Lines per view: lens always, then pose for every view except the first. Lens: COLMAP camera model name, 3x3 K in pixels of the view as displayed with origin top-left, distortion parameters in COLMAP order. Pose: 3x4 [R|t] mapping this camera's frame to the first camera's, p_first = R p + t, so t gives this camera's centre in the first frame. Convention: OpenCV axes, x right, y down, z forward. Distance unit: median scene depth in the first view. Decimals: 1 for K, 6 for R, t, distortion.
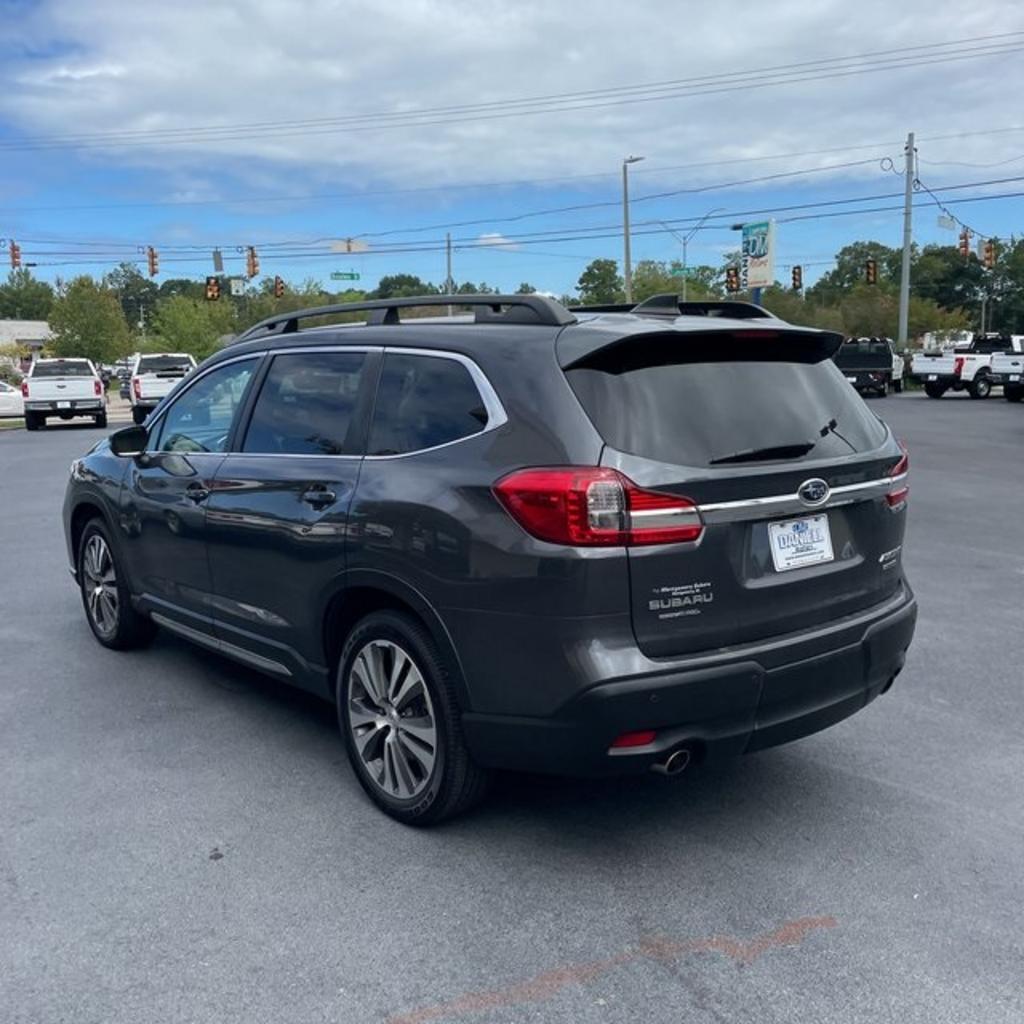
lens RADIAL K [[1026.5, 0, 504.5], [0, 1026.5, 520.0], [0, 0, 1]] dist [0.083785, -0.110703]
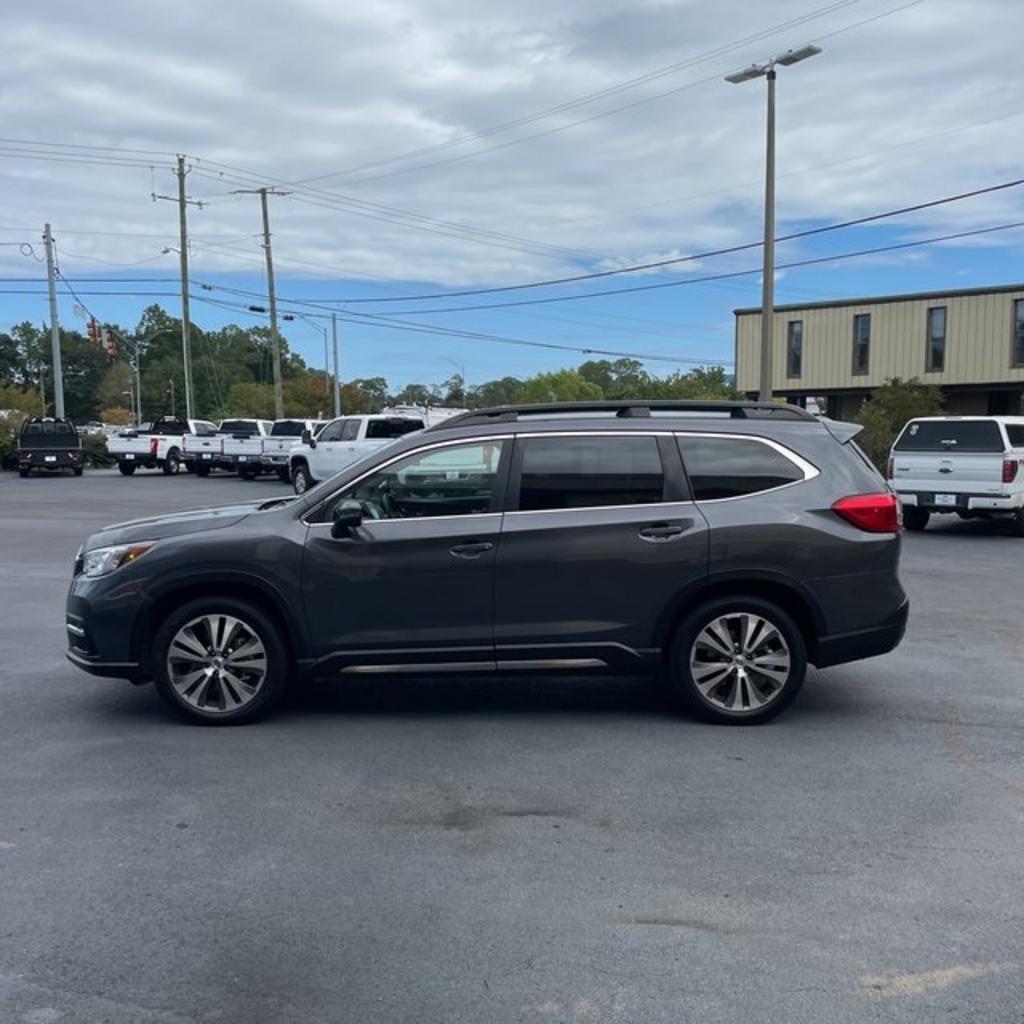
lens RADIAL K [[1026.5, 0, 504.5], [0, 1026.5, 520.0], [0, 0, 1]] dist [0.083785, -0.110703]
pose [[0.634308, -0.057277, 0.770955, -0.171800], [0.115439, 0.993088, -0.021198, -0.003858], [-0.764413, 0.102444, 0.636536, 0.025587]]
